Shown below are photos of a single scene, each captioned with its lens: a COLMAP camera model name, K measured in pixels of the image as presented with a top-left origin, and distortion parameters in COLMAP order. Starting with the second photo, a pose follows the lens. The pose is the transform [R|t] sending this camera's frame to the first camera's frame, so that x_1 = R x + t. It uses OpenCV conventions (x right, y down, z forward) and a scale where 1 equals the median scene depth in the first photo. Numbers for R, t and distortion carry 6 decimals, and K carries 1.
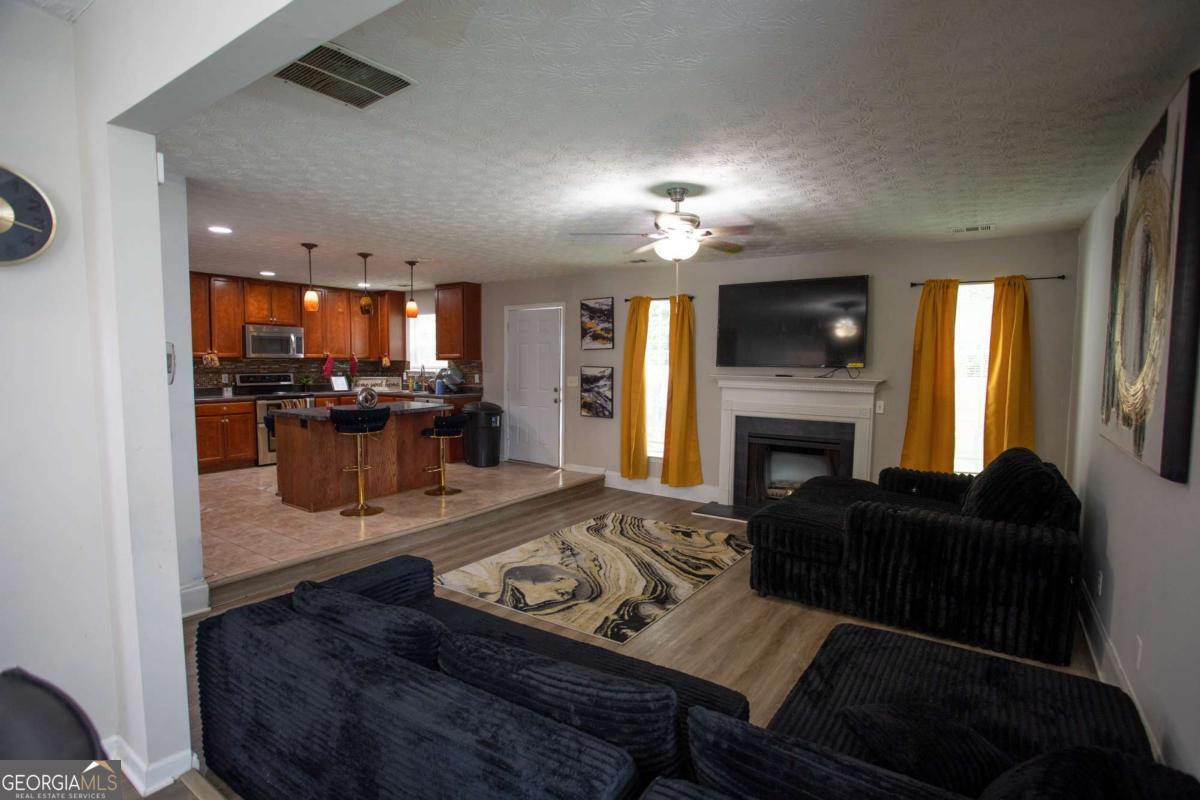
lens RADIAL K [[590.0, 0, 597.5], [0, 590.0, 404.8], [0, 0, 1]] dist [-0.061308, 0.029317]
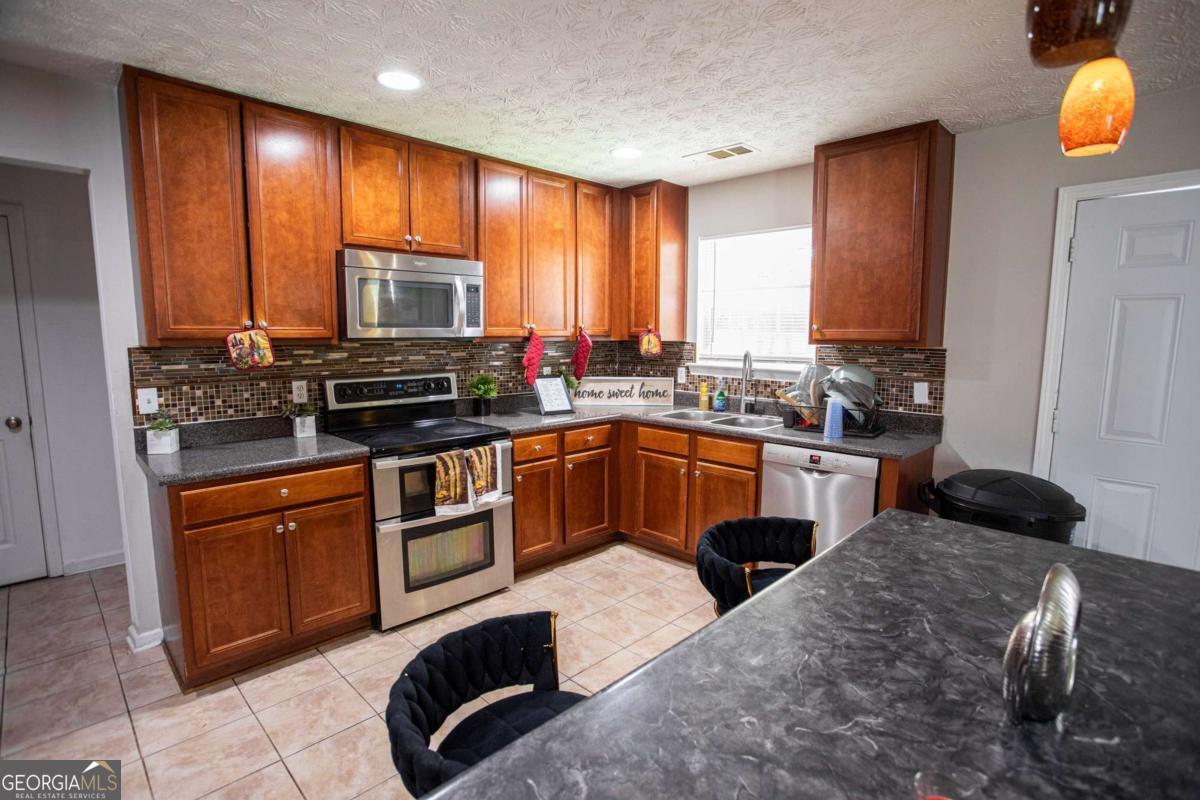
lens RADIAL K [[590.0, 0, 596.7], [0, 590.0, 403.7], [0, 0, 1]] dist [-0.061308, 0.029317]
pose [[0.982750, 0.019695, -0.183886, -0.351149], [-0.010736, 0.998712, 0.049595, -0.055573], [0.184626, -0.046765, 0.981696, 0.610680]]
